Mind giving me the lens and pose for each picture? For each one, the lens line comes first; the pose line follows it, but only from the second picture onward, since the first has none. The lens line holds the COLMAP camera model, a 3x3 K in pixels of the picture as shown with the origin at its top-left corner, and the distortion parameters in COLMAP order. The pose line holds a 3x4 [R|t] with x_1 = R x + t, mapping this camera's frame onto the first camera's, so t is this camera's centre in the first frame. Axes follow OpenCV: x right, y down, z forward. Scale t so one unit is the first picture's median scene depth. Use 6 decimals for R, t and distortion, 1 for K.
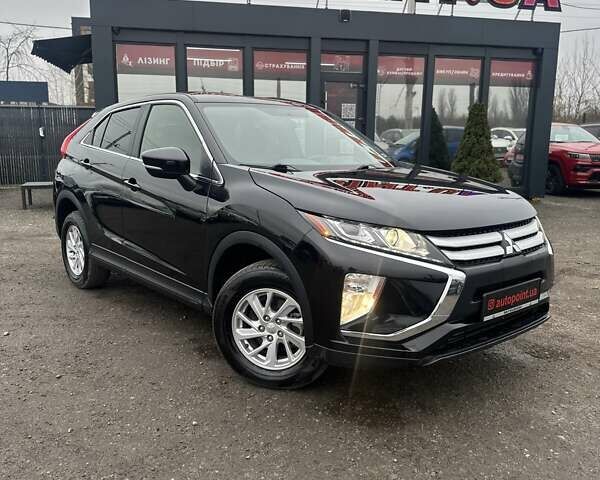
lens RADIAL K [[554.9, 0, 302.5], [0, 554.9, 253.3], [0, 0, 1]] dist [0.071091, -0.104607]
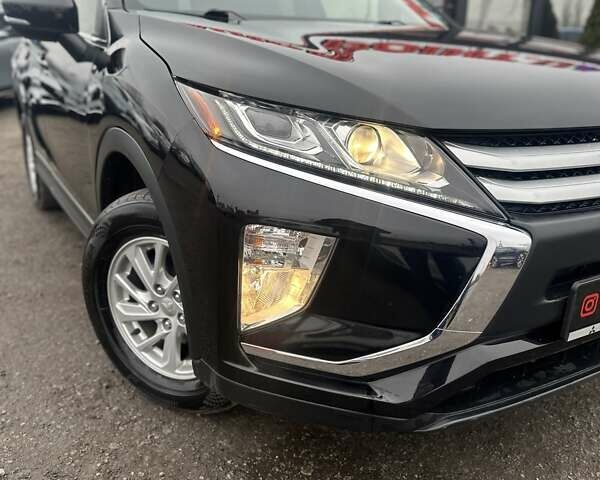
lens RADIAL K [[554.9, 0, 302.5], [0, 554.9, 253.3], [0, 0, 1]] dist [0.071091, -0.104607]
pose [[0.986348, 0.056776, -0.154578, 0.165198], [-0.033996, 0.988670, 0.146208, -0.005848], [0.161128, -0.138957, 0.977102, 0.492167]]
